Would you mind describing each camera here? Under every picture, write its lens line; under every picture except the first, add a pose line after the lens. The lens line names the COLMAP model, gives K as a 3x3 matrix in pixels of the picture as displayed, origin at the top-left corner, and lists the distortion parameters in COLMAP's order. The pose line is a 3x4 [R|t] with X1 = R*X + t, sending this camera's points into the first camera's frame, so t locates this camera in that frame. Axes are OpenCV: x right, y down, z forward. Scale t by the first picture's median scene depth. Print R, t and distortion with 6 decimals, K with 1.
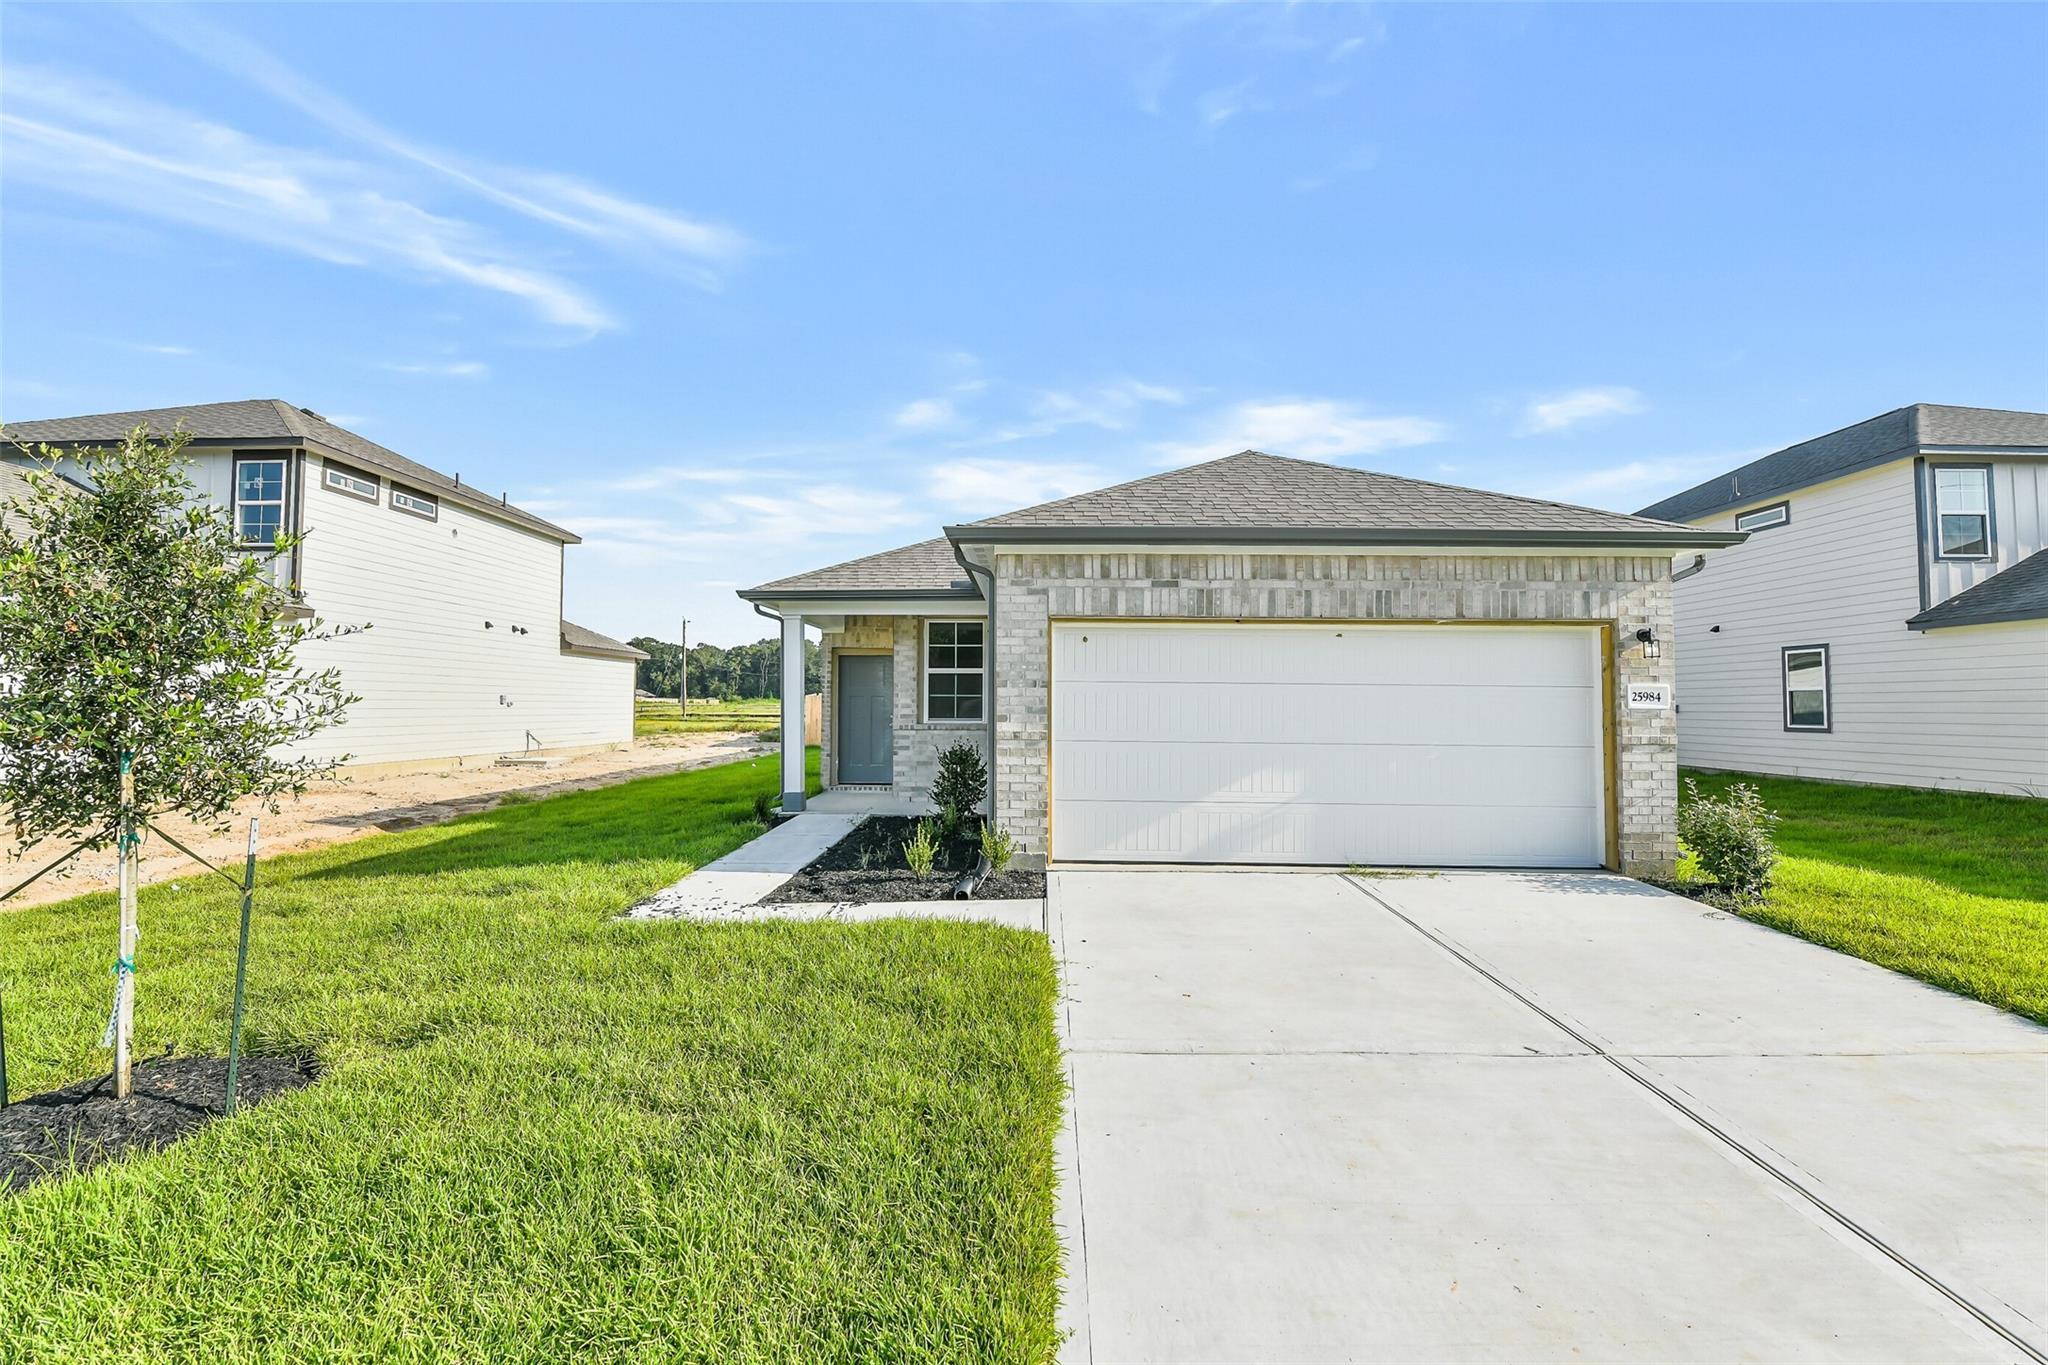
lens RADIAL K [[885.9, 0, 1013.9], [0, 885.9, 673.2], [0, 0, 1]] dist [-0.002085, -0.009803]
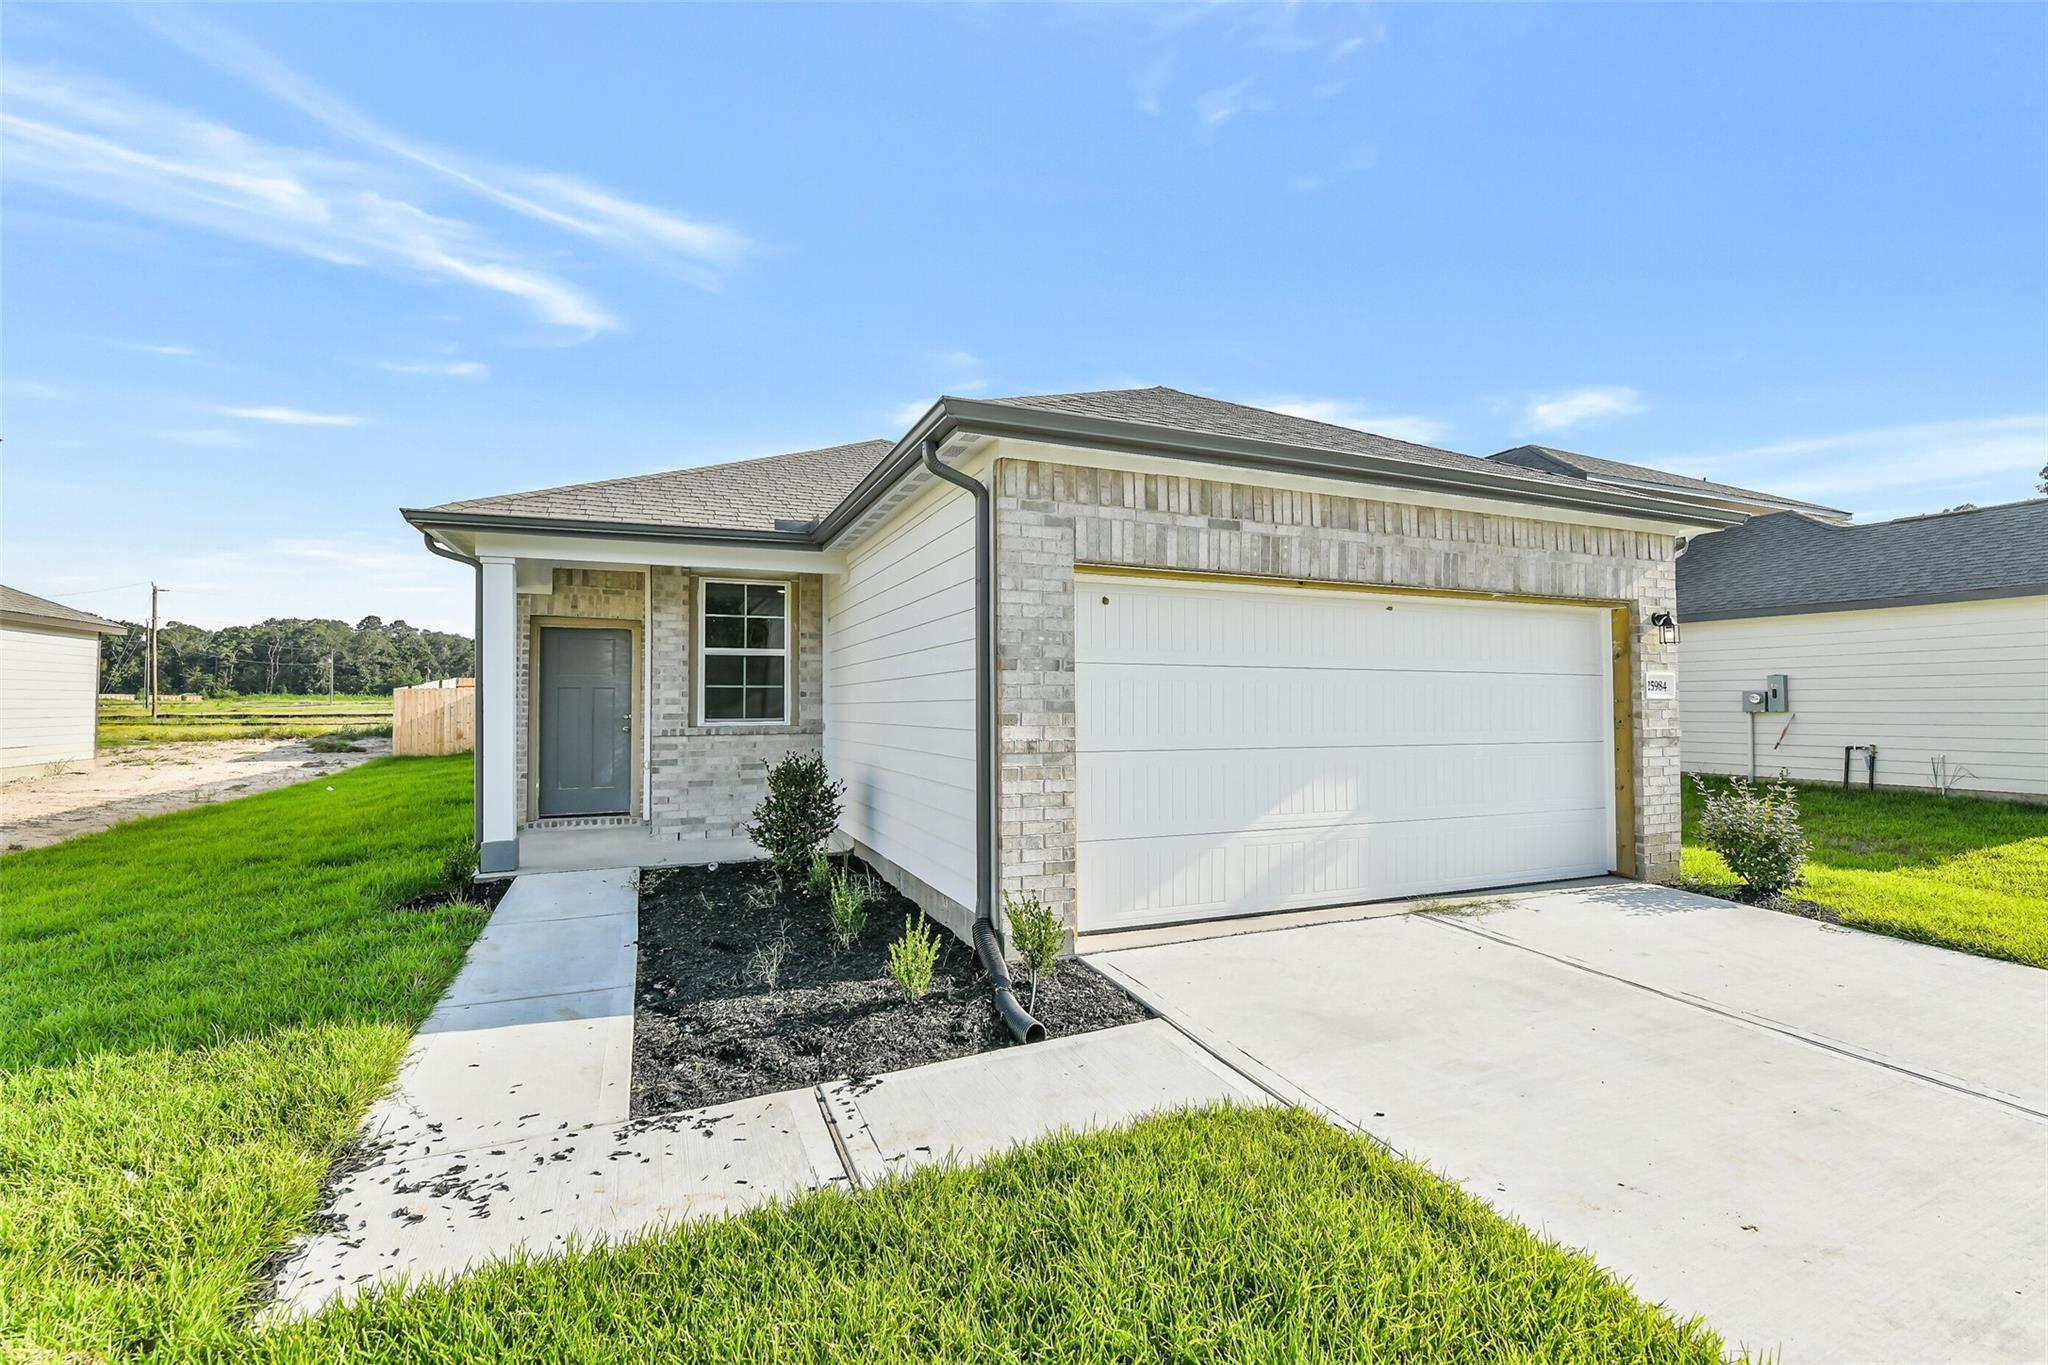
lens RADIAL K [[885.9, 0, 1013.9], [0, 885.9, 673.2], [0, 0, 1]] dist [-0.002085, -0.009803]
pose [[0.909703, 0.006586, 0.415208, -0.270468], [-0.009286, 0.999947, 0.004484, 0.015121], [-0.415156, -0.007935, 0.909715, 0.428929]]
